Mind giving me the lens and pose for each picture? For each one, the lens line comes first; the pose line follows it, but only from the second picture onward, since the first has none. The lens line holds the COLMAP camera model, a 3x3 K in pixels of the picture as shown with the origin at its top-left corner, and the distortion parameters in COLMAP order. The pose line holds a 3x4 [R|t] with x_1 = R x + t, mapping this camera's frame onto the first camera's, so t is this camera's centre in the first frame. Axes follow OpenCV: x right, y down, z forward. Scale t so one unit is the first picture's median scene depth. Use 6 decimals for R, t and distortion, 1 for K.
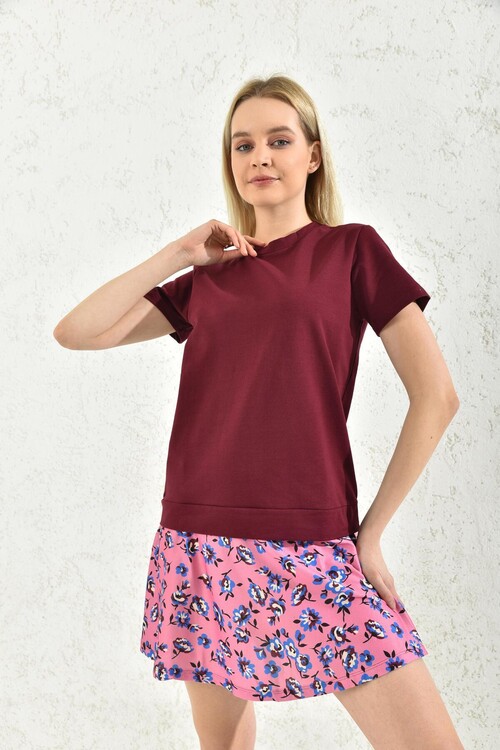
lens RADIAL K [[789.9, 0, 258.7], [0, 789.9, 385.5], [0, 0, 1]] dist [-0.004728, 0.000000]
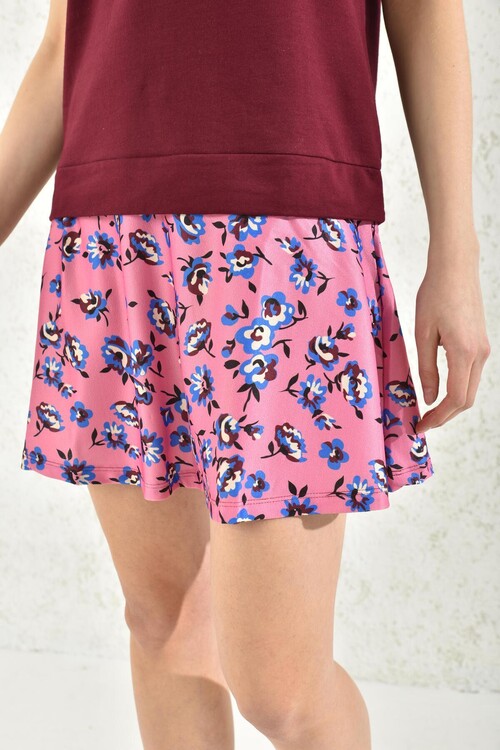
lens RADIAL K [[906.0, 0, 249.7], [0, 906.0, 372.1], [0, 0, 1]] dist [-0.000235, 0.000000]
pose [[0.998884, -0.034655, 0.032078, 0.012978], [0.028612, 0.984561, 0.172685, 0.115551], [-0.037567, -0.171574, 0.984455, 0.213323]]
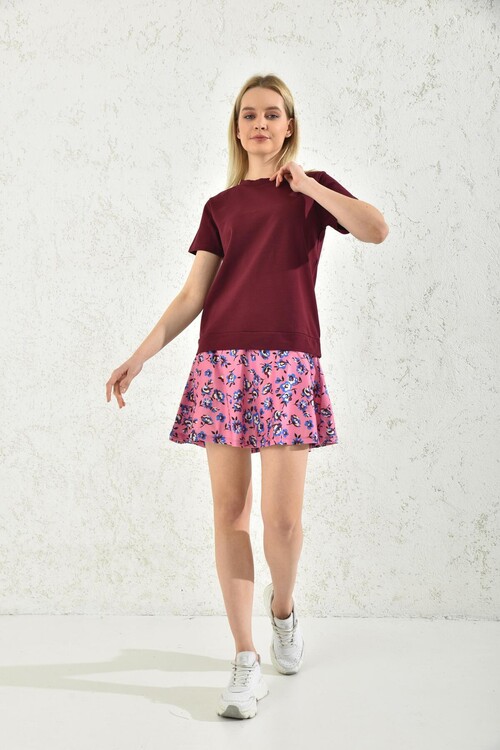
lens RADIAL K [[1034.3, 0, 239.0], [0, 1034.3, 405.6], [0, 0, 1]] dist [0.109173, 0.000000]
pose [[0.963861, 0.007064, 0.266310, -0.382418], [-0.013183, 0.999688, 0.021195, 0.159537], [-0.266078, -0.023940, 0.963654, -0.690999]]
